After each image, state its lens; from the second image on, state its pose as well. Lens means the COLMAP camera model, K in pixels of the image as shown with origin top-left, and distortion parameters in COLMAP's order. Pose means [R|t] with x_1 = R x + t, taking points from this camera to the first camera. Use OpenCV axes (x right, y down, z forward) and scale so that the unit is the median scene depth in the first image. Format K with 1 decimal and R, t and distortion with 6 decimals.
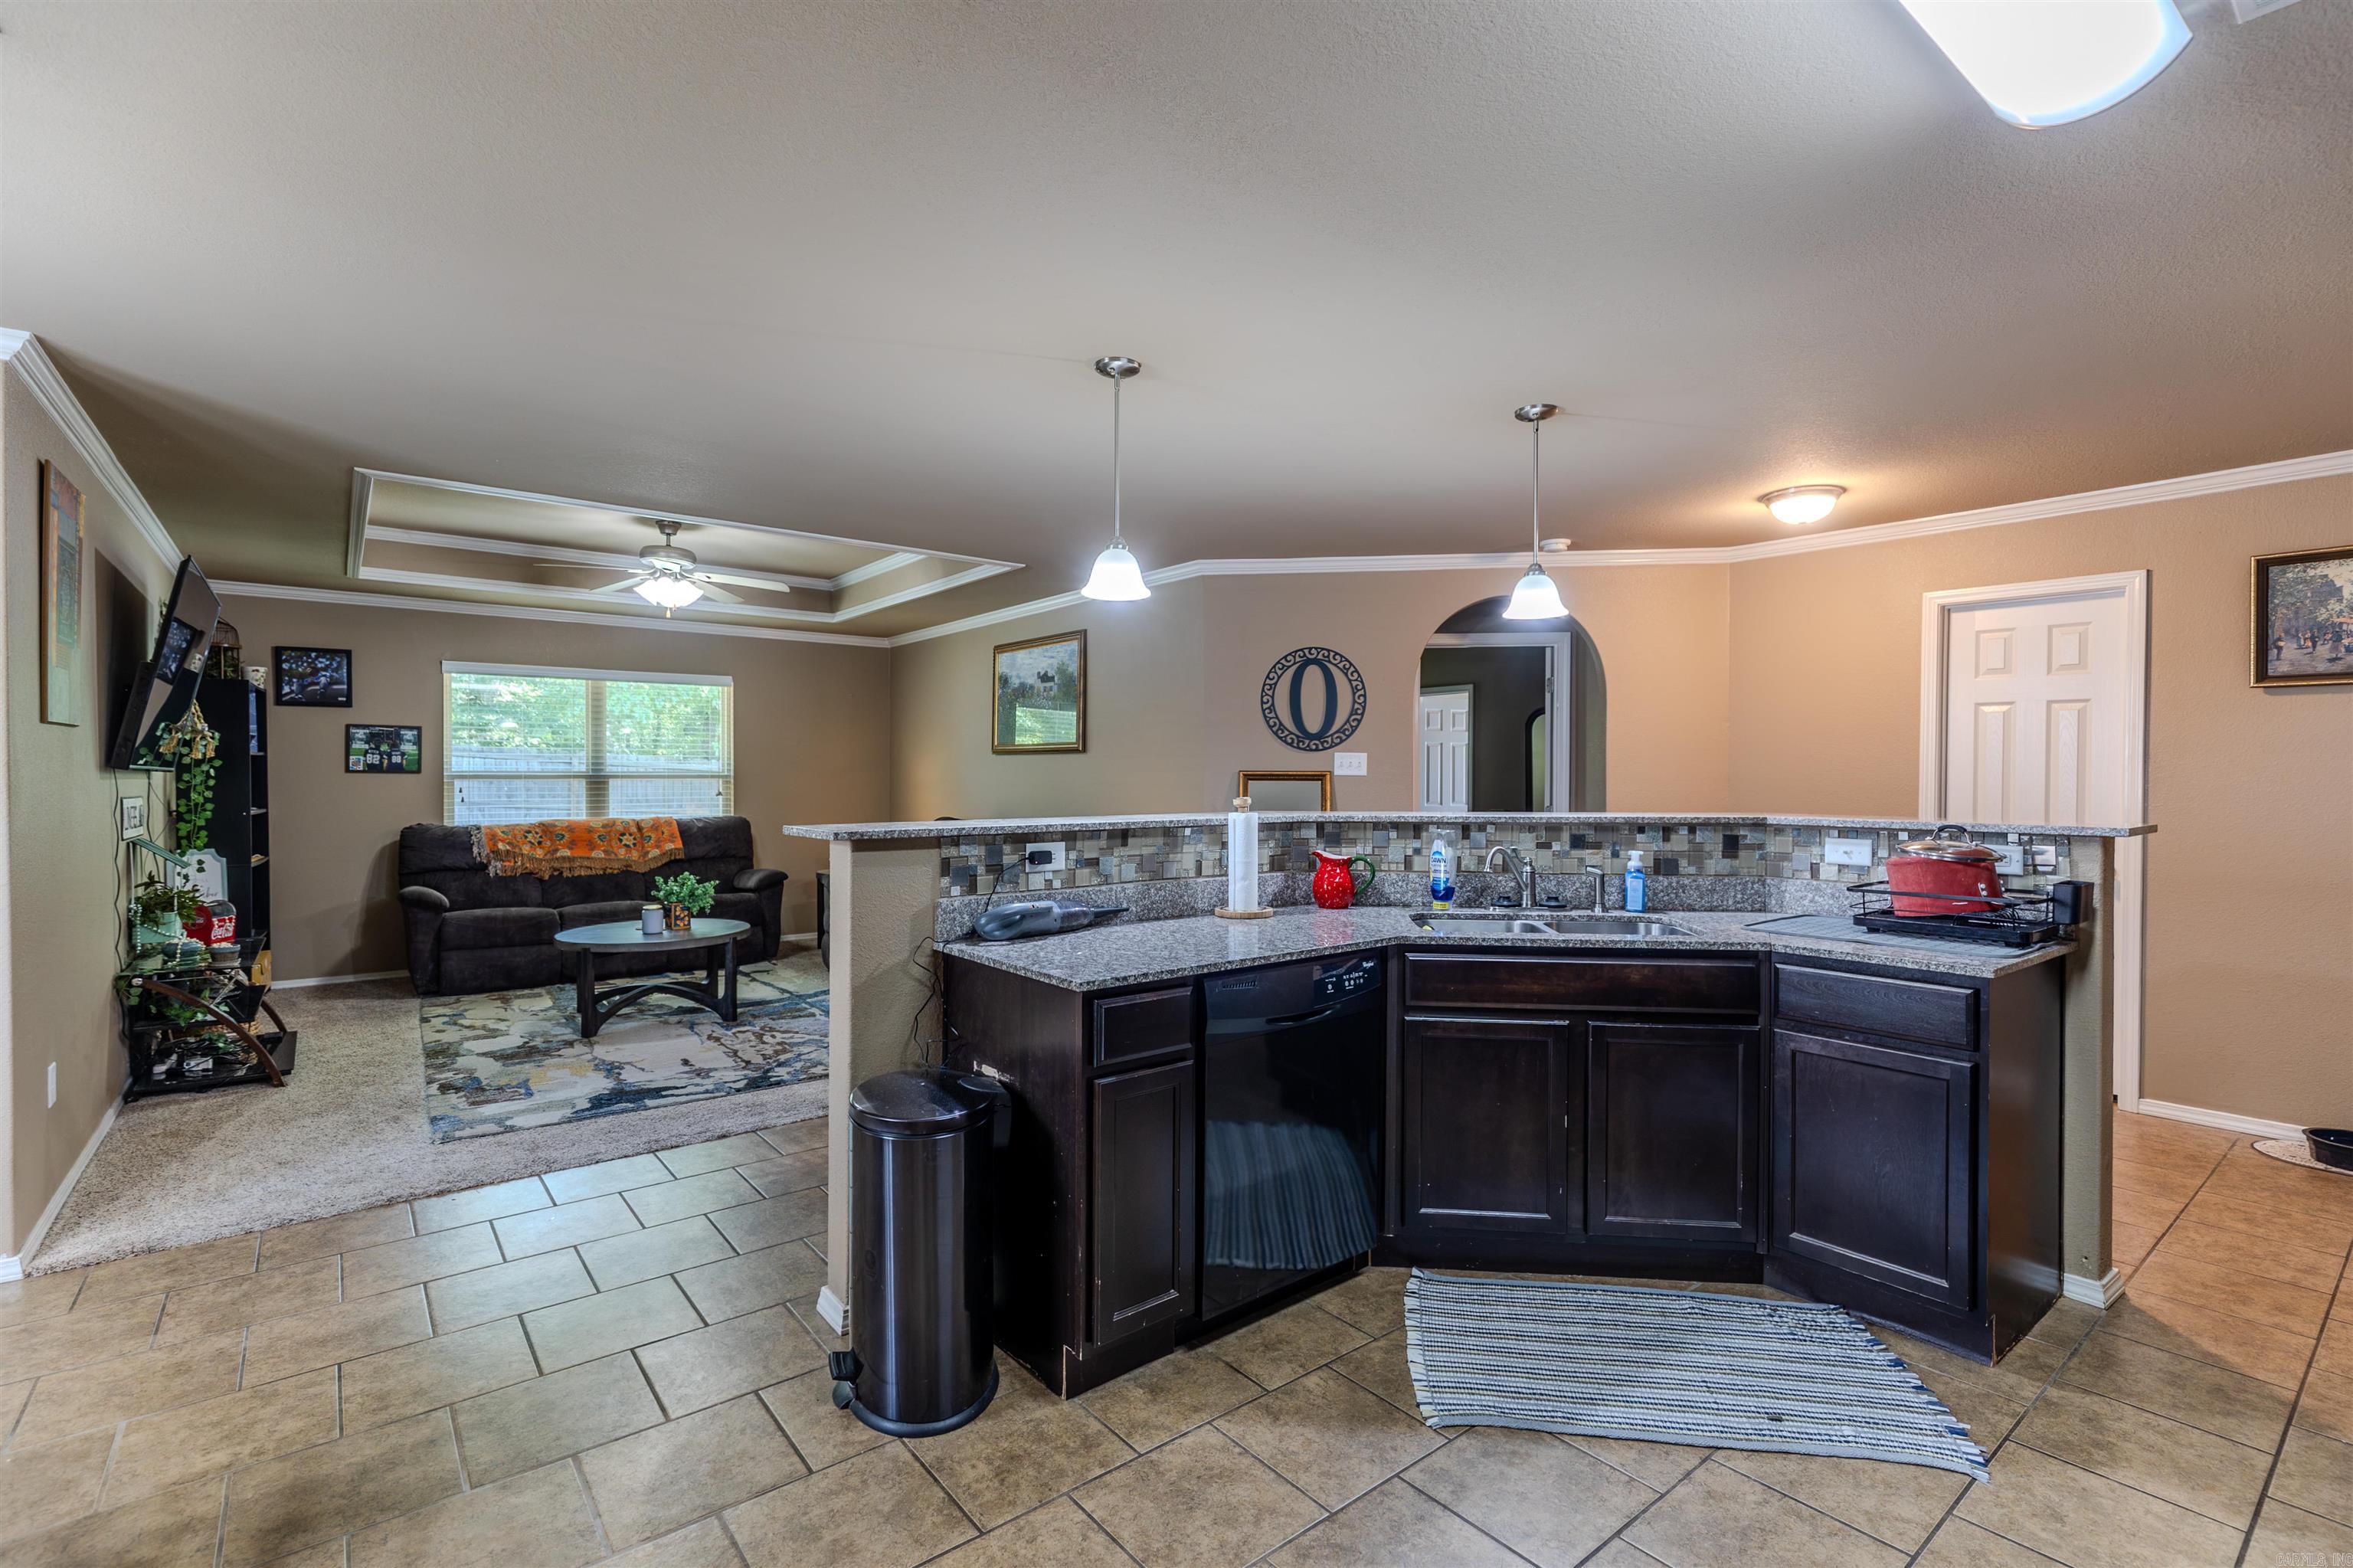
lens RADIAL K [[1067.3, 0, 1121.5], [0, 1067.3, 780.8], [0, 0, 1]] dist [0.000546, -0.000107]
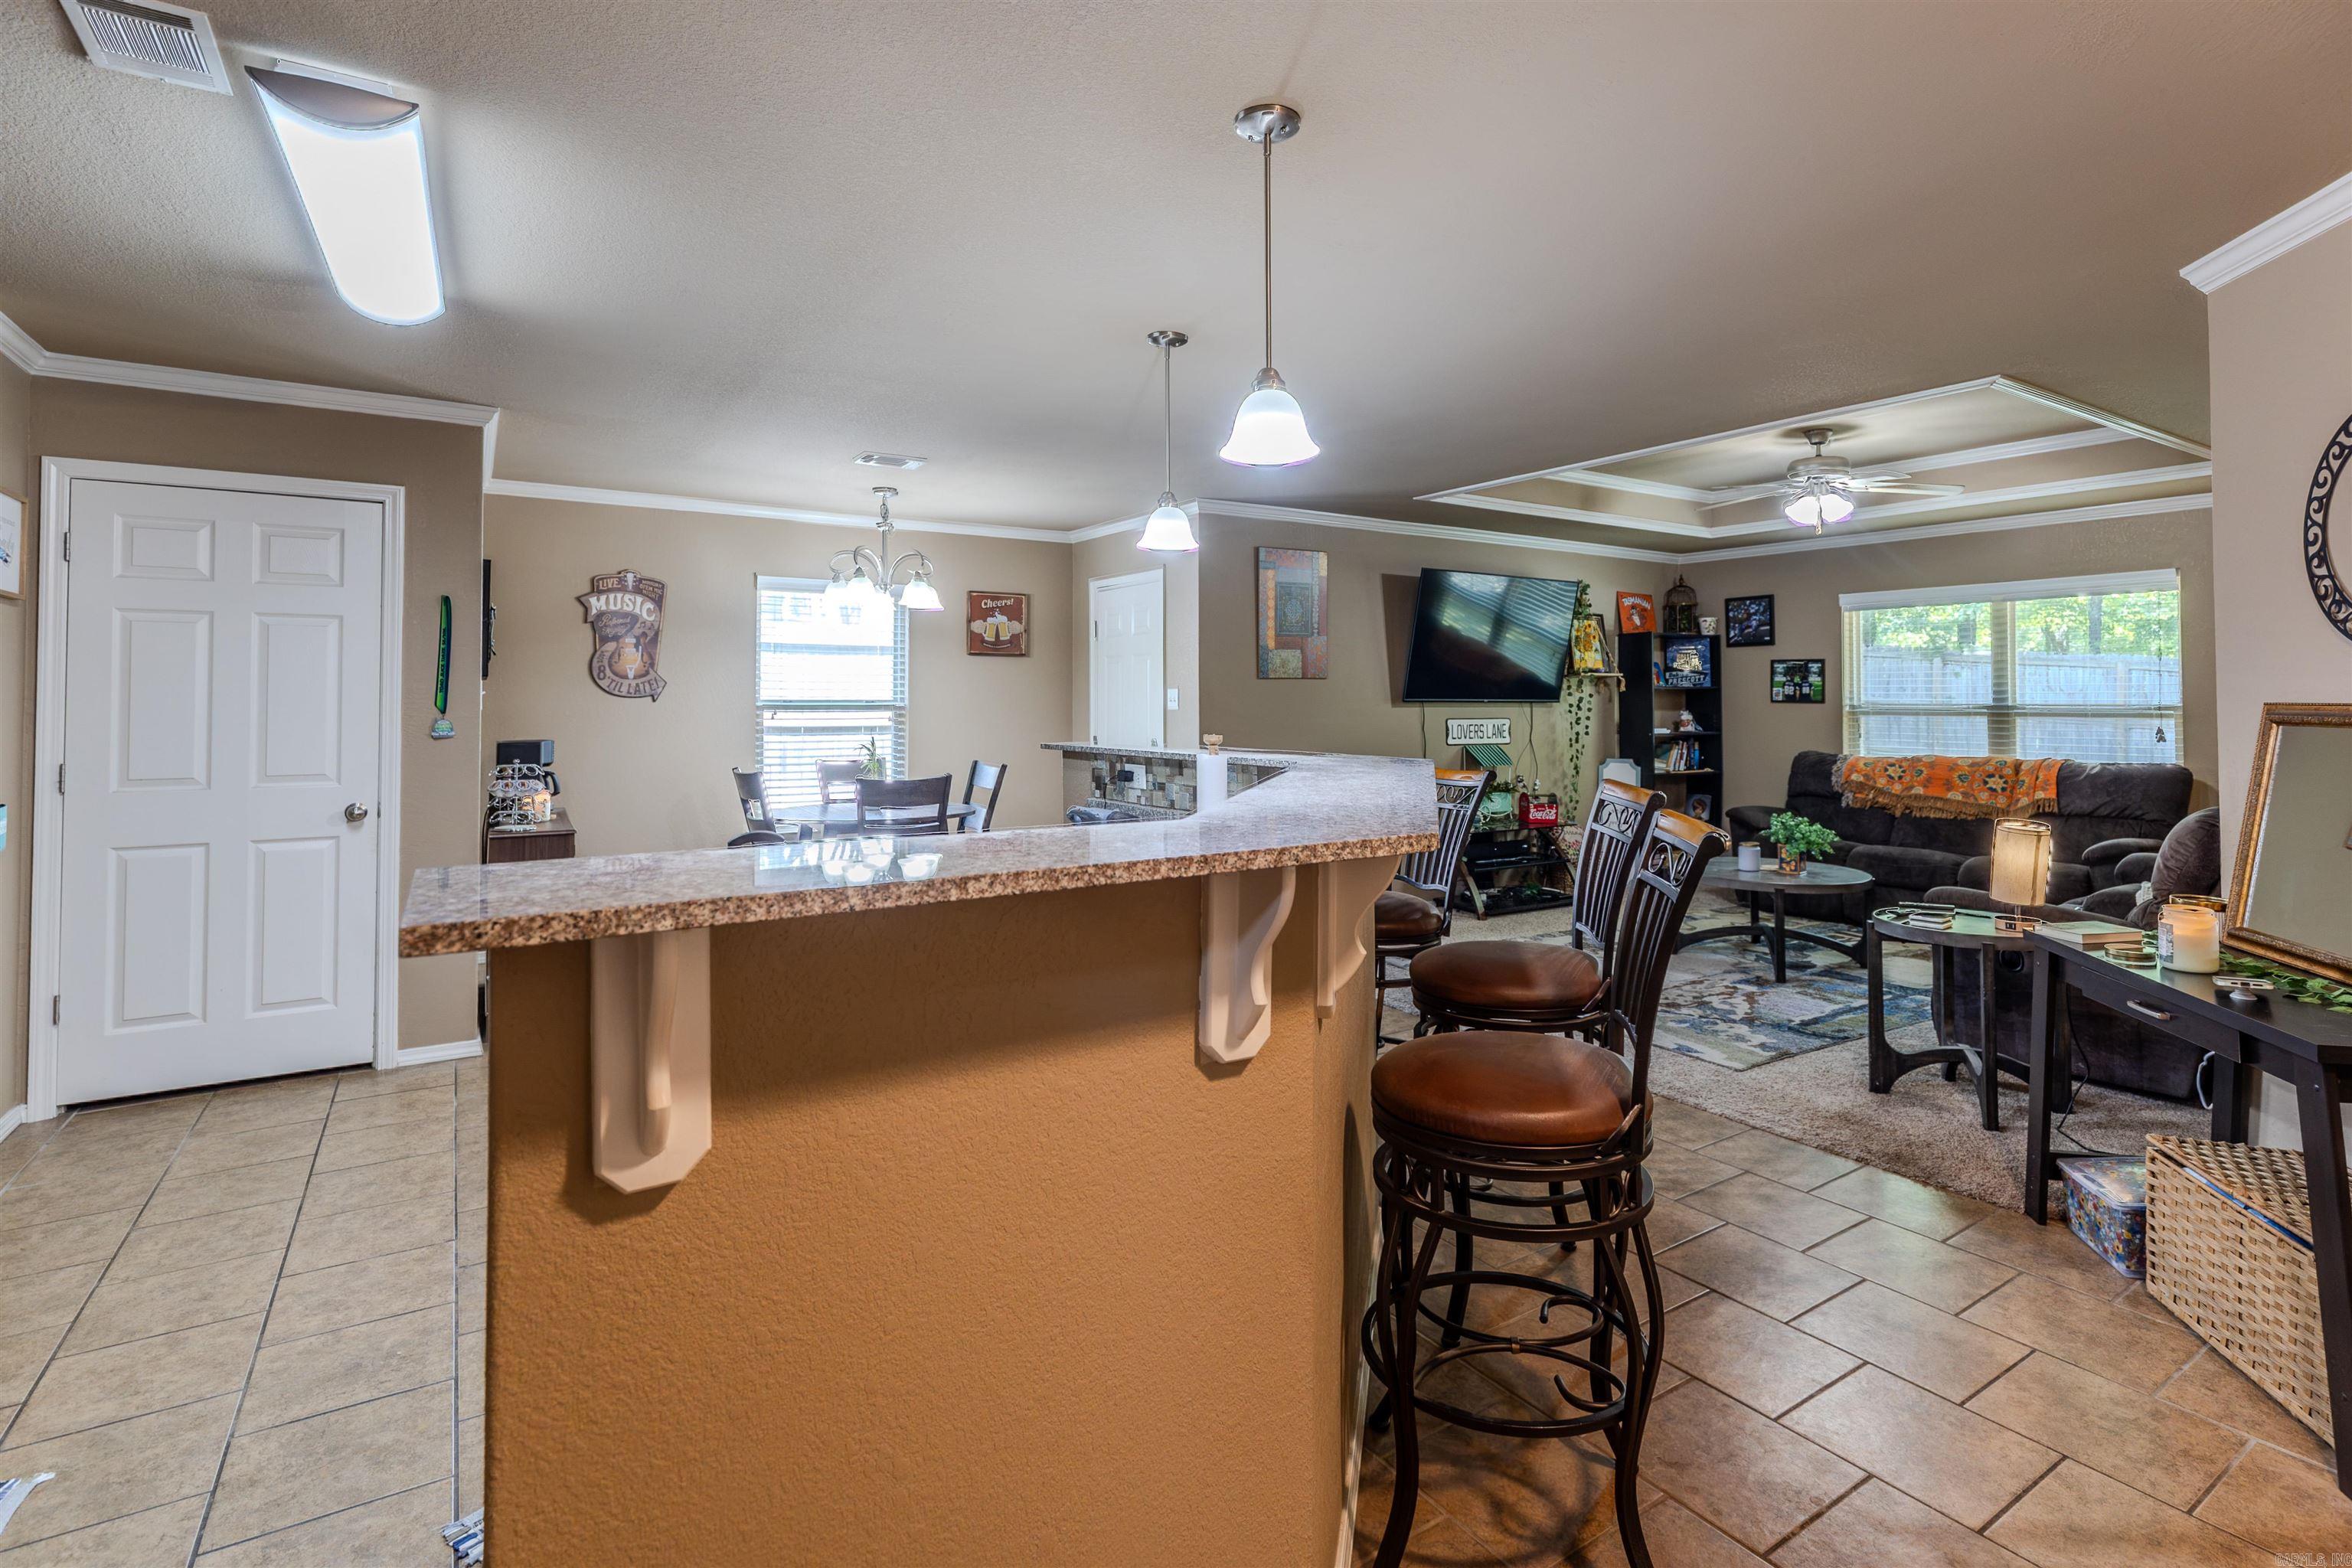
lens RADIAL K [[1125.2, 0, 1242.8], [0, 1125.2, 674.9], [0, 0, 1]] dist [0.000787, -0.000654]
pose [[-0.044052, -0.023242, -0.998759, 0.758101], [-0.005992, 0.999718, -0.023000, -0.009391], [0.999011, 0.004972, -0.044179, 0.746656]]
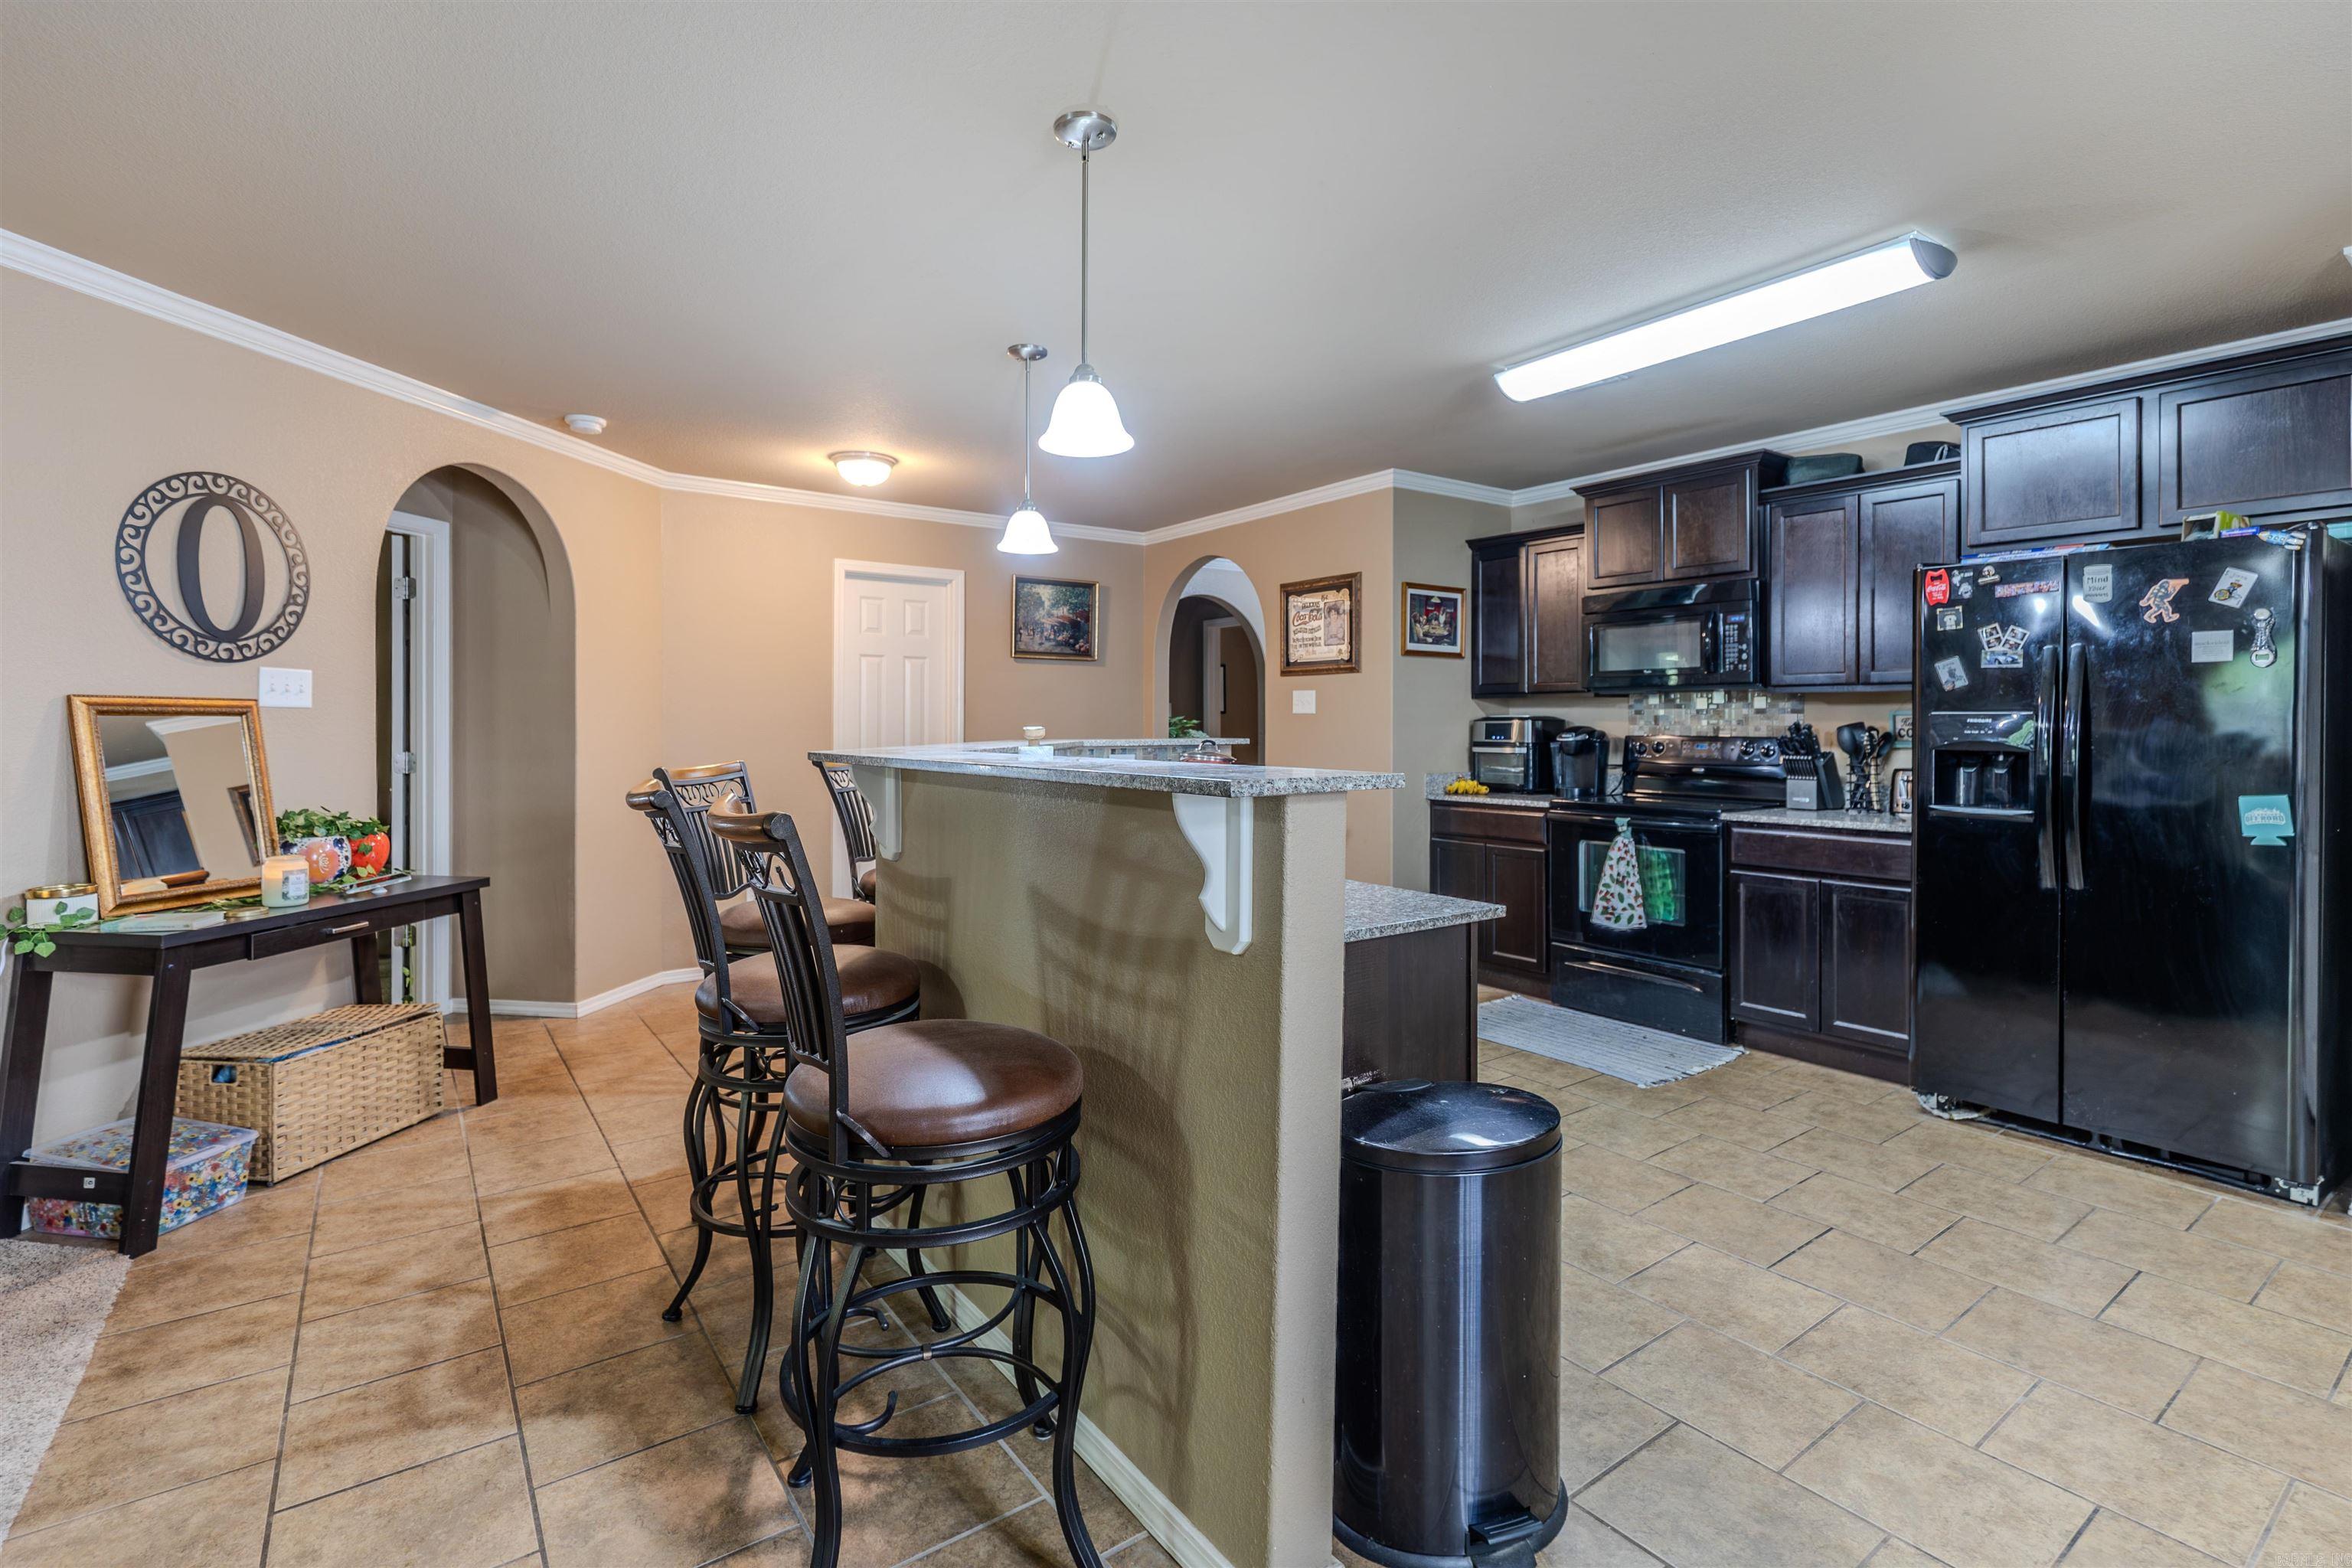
lens RADIAL K [[1077.5, 0, 1243.1], [0, 1077.5, 724.7], [0, 0, 1]] dist [0.001215, 0.000081]
pose [[-0.016517, -0.004264, 0.999854, -0.490223], [0.007851, 0.999960, 0.004394, 0.008405], [-0.999833, 0.007923, -0.016483, 0.599284]]
